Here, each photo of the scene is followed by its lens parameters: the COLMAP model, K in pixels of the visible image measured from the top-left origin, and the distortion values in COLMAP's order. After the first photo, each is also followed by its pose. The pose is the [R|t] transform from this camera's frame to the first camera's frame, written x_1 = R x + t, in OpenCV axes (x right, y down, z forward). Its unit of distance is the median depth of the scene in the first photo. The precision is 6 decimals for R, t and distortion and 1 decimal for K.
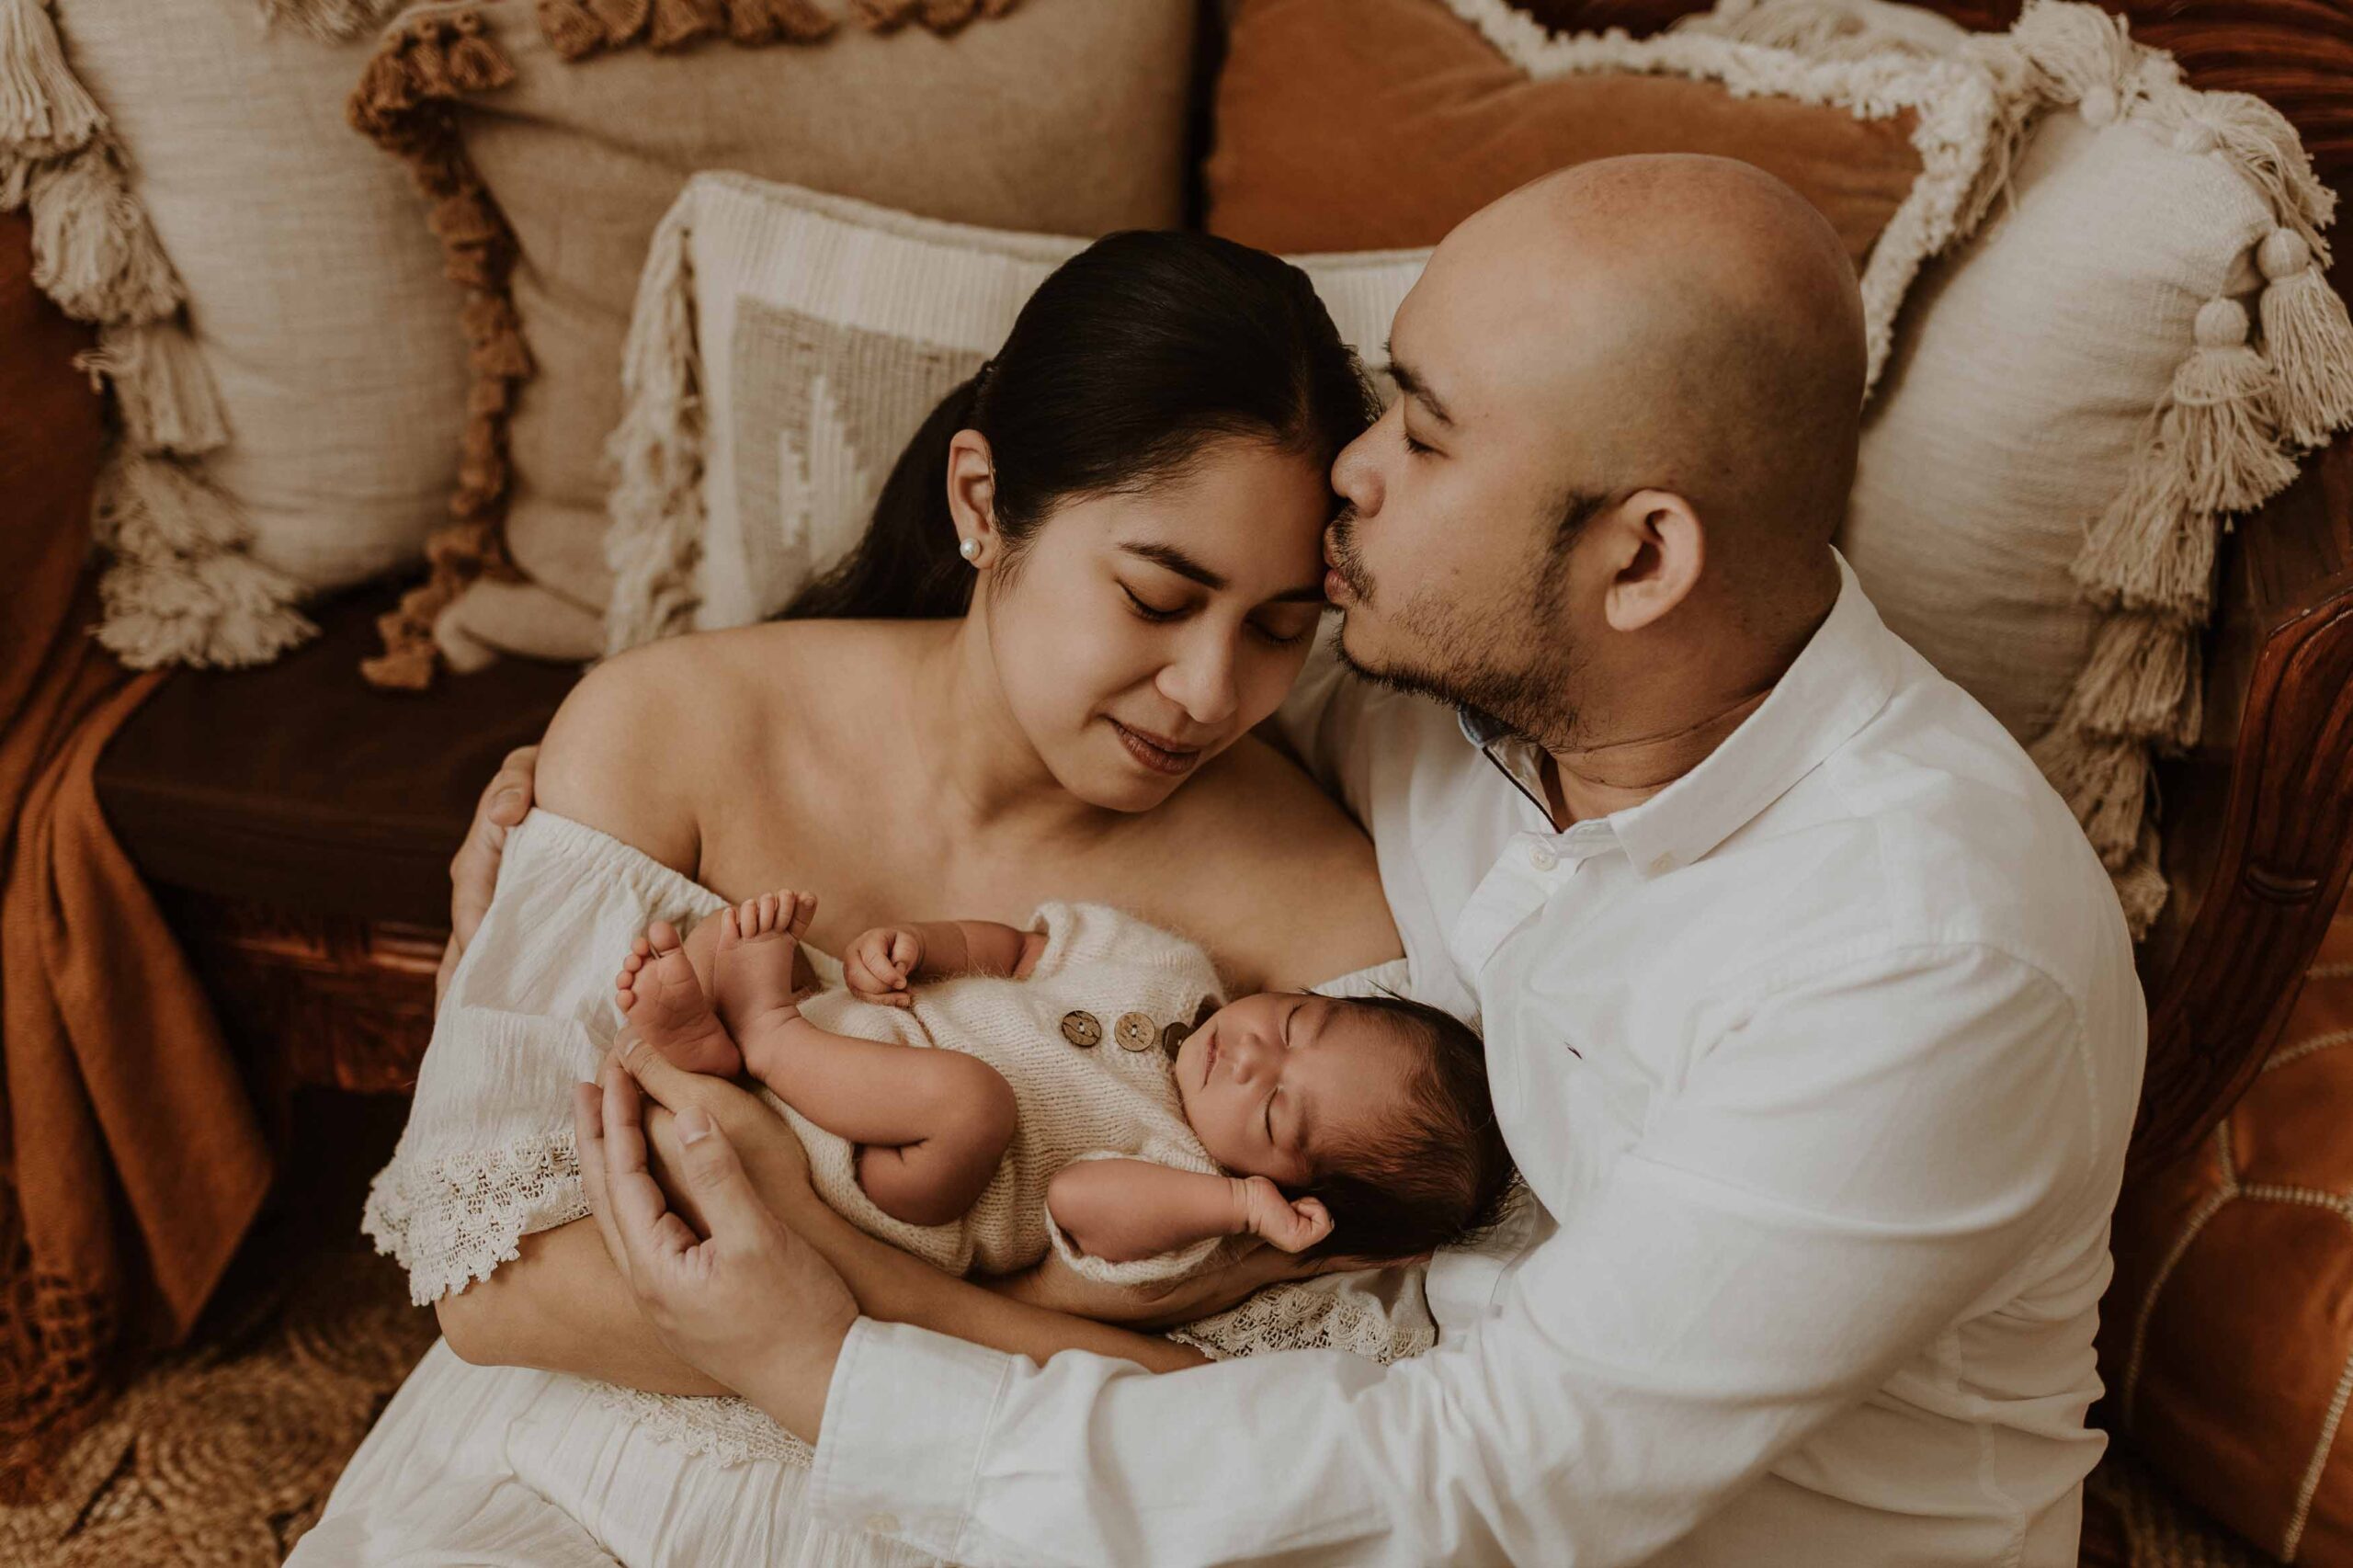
lens RADIAL K [[3287.5, 0, 1184.9], [0, 3287.5, 761.4], [0, 0, 1]] dist [0.006533, 0.000000]
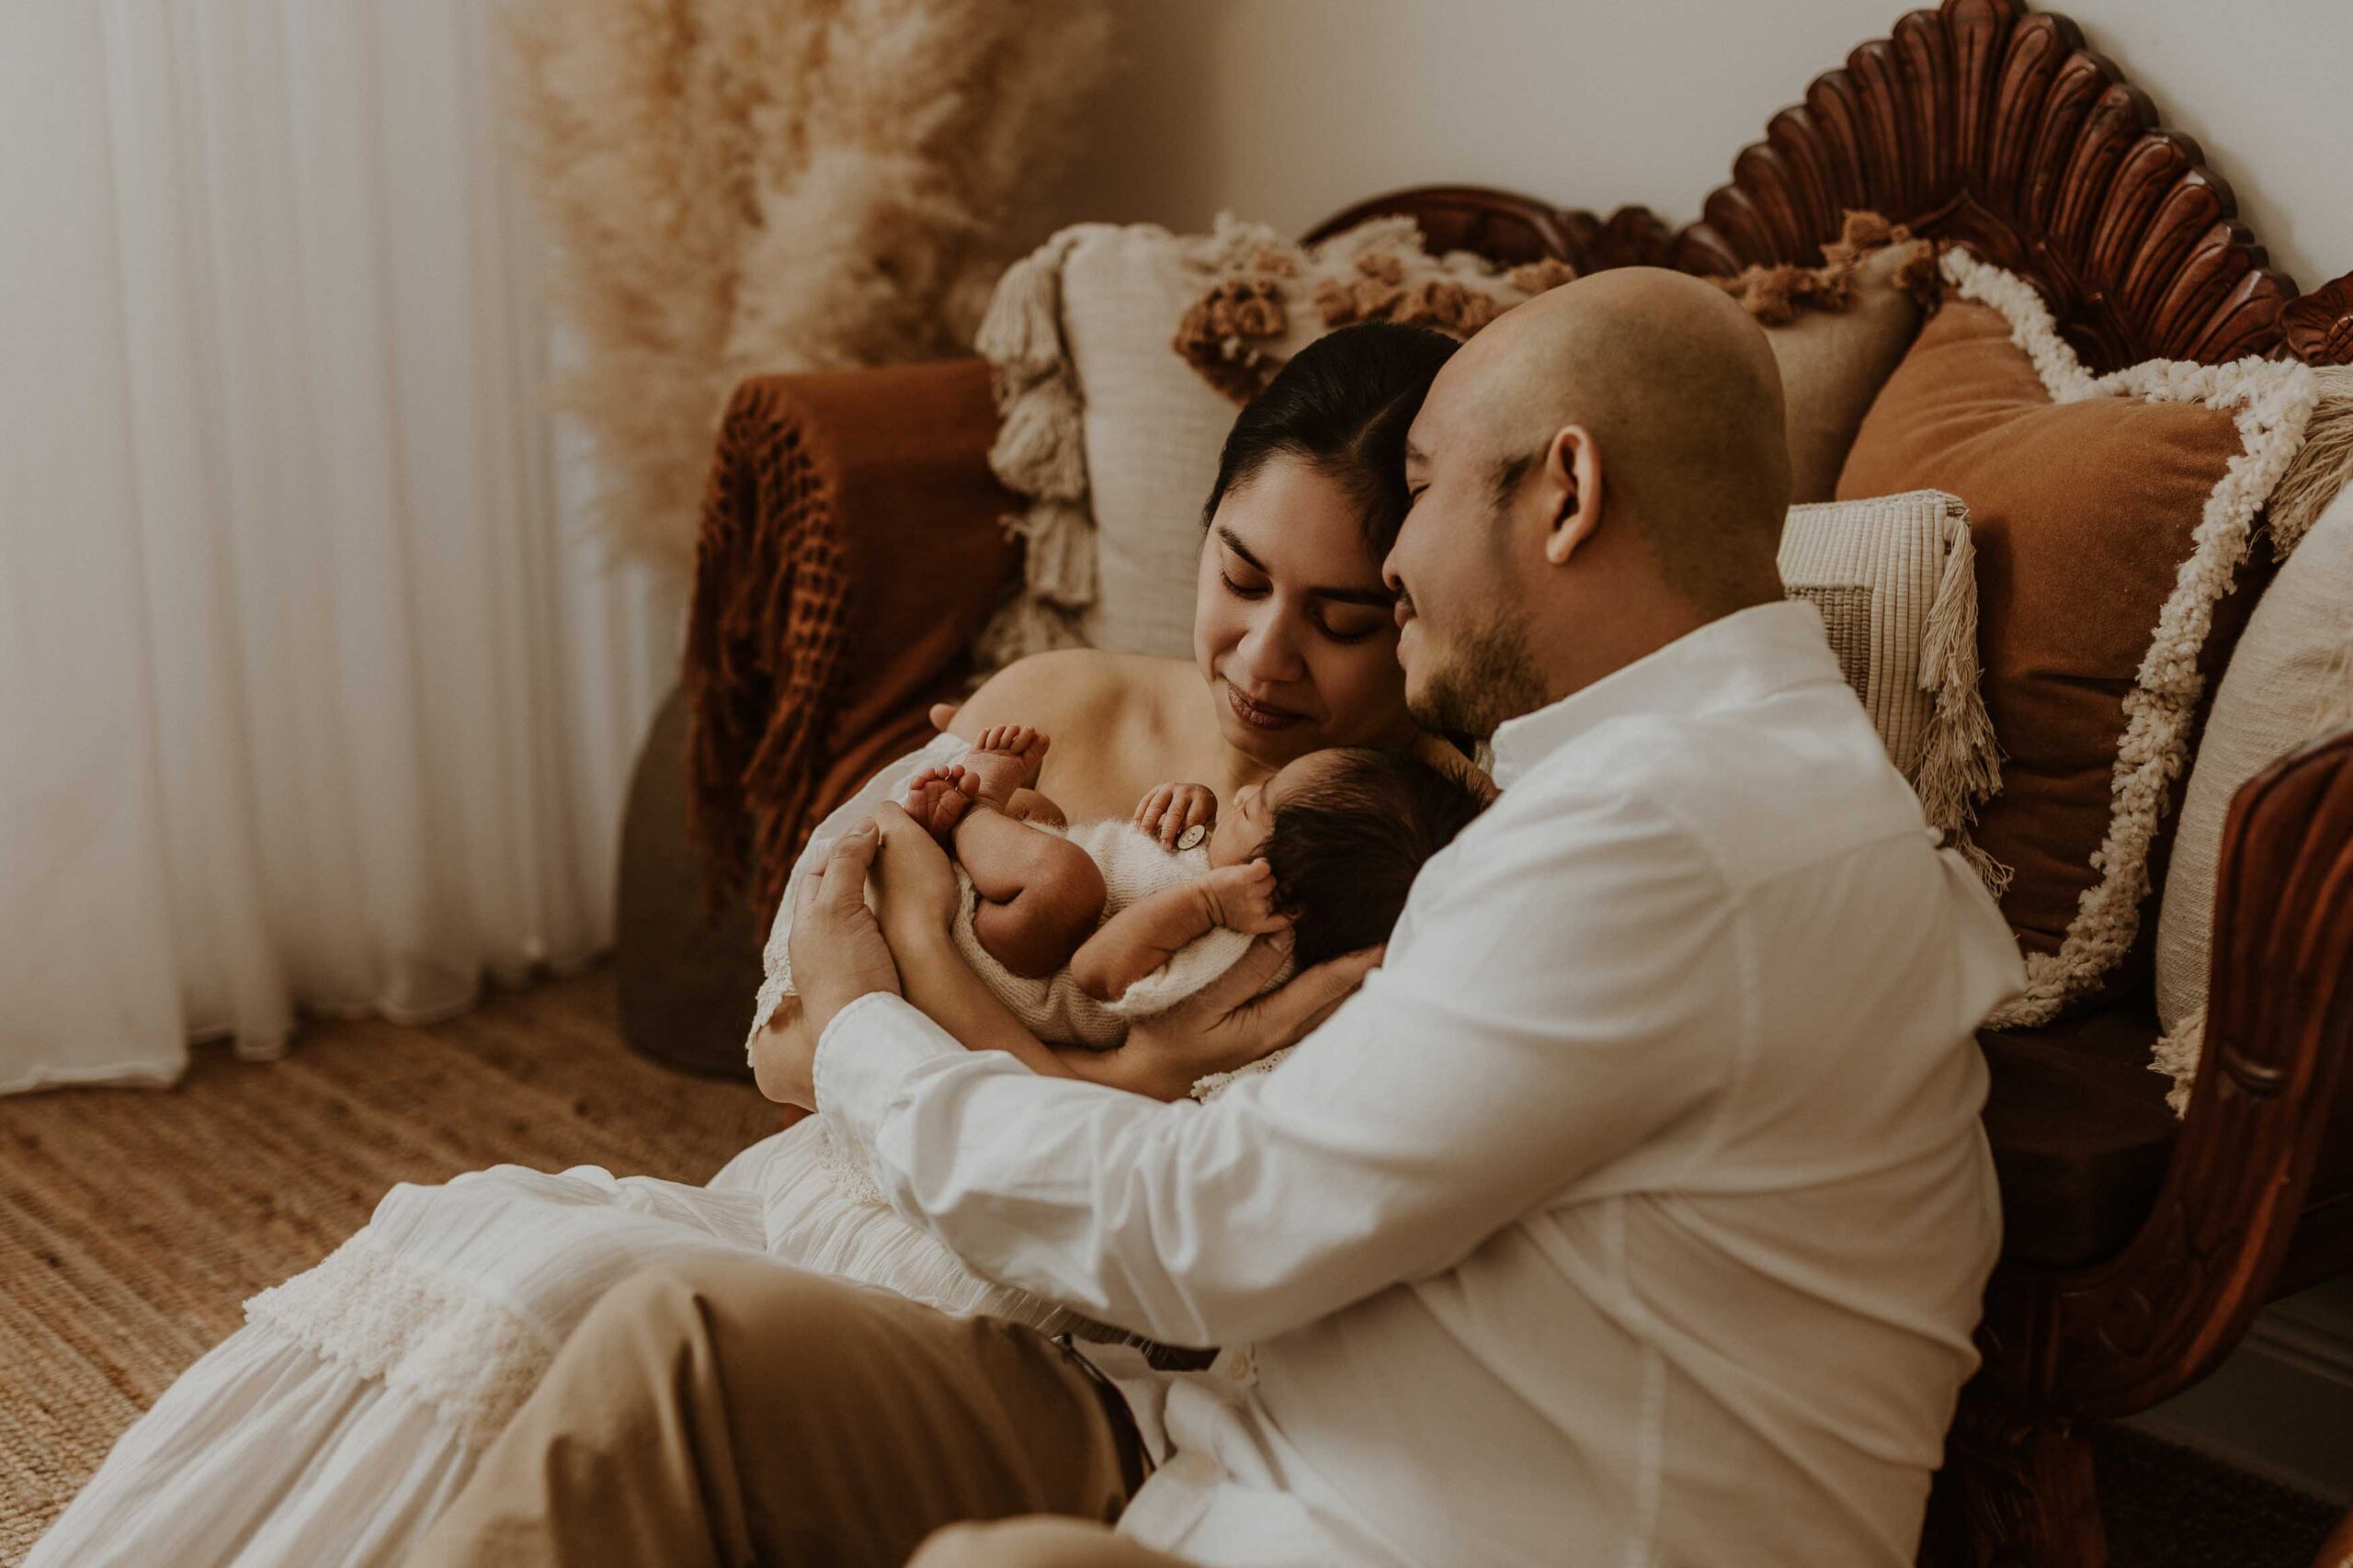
lens RADIAL K [[3287.5, 0, 1133.2], [0, 3287.5, 756.9], [0, 0, 1]] dist [0.006533, 0.000000]
pose [[0.758538, 0.139646, -0.636490, 0.592071], [-0.324868, 0.927765, -0.183610, 0.204789], [0.564873, 0.346050, 0.749112, 0.036882]]
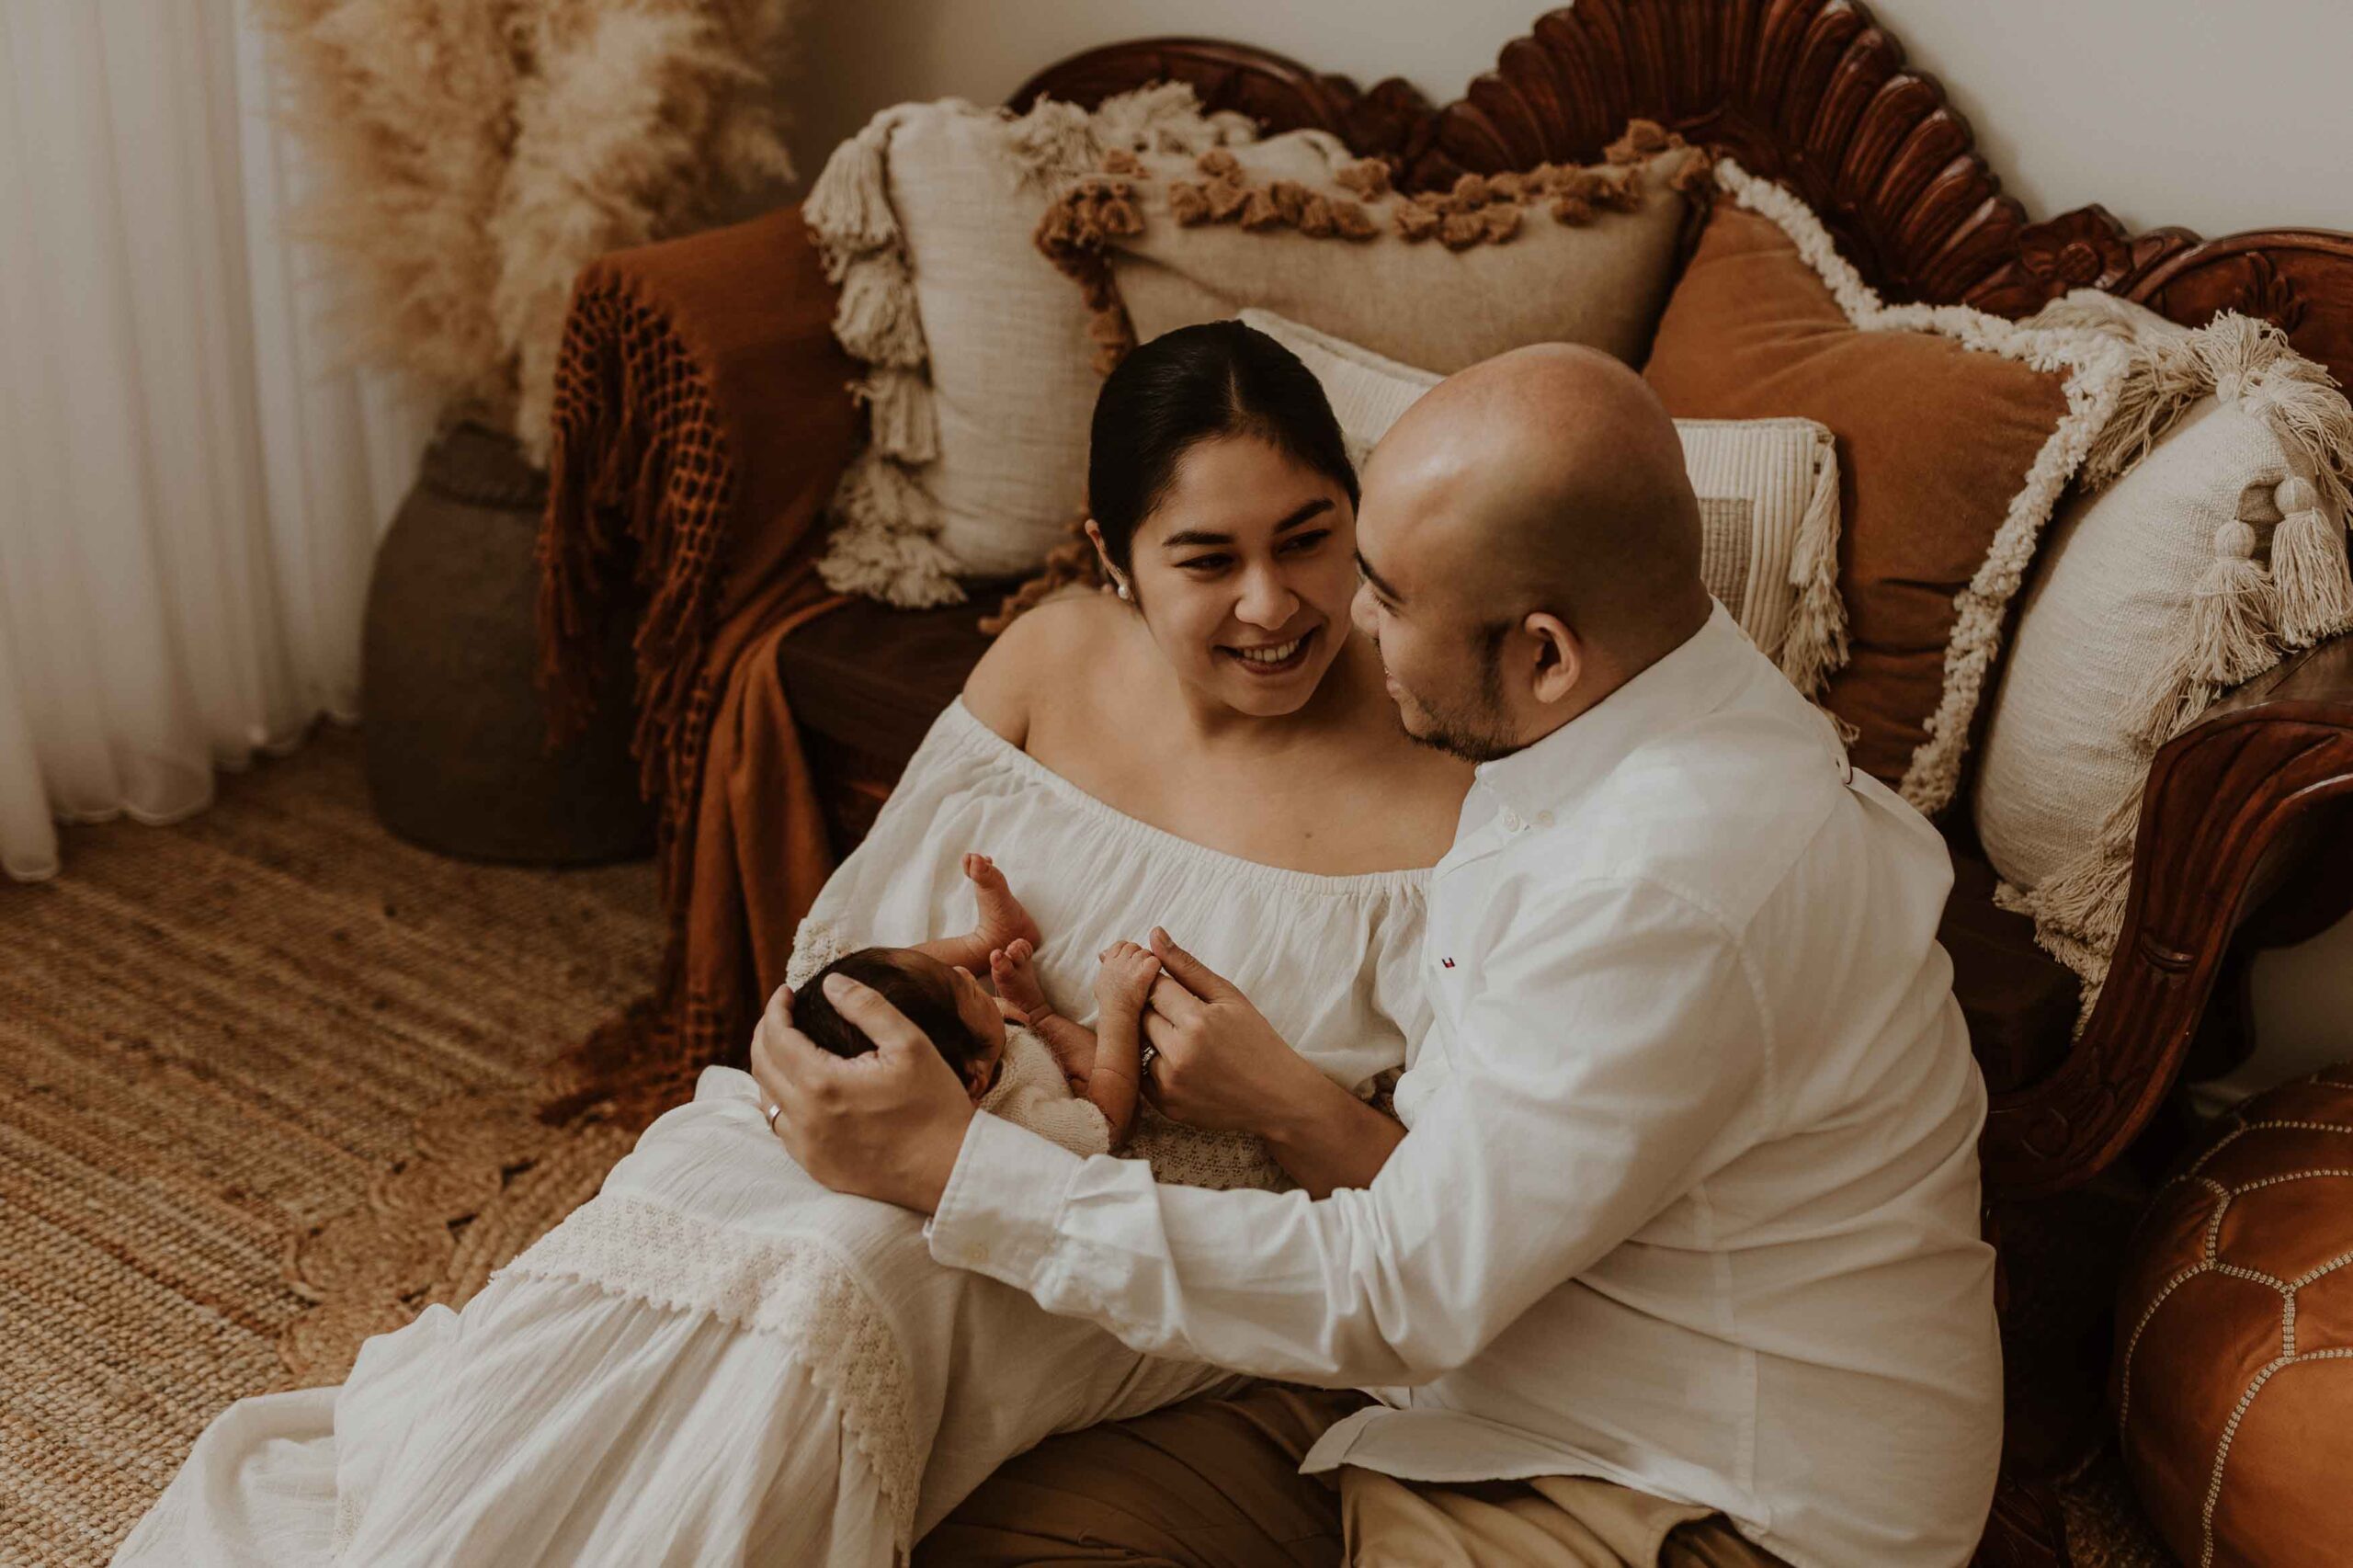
lens RADIAL K [[3287.5, 0, 1168.9], [0, 3287.5, 800.1], [0, 0, 1]] dist [0.006533, 0.000000]
pose [[0.909638, 0.182932, -0.372954, 0.385113], [-0.230260, 0.969307, -0.086168, 0.155514], [0.345744, 0.164258, 0.923840, -0.295096]]
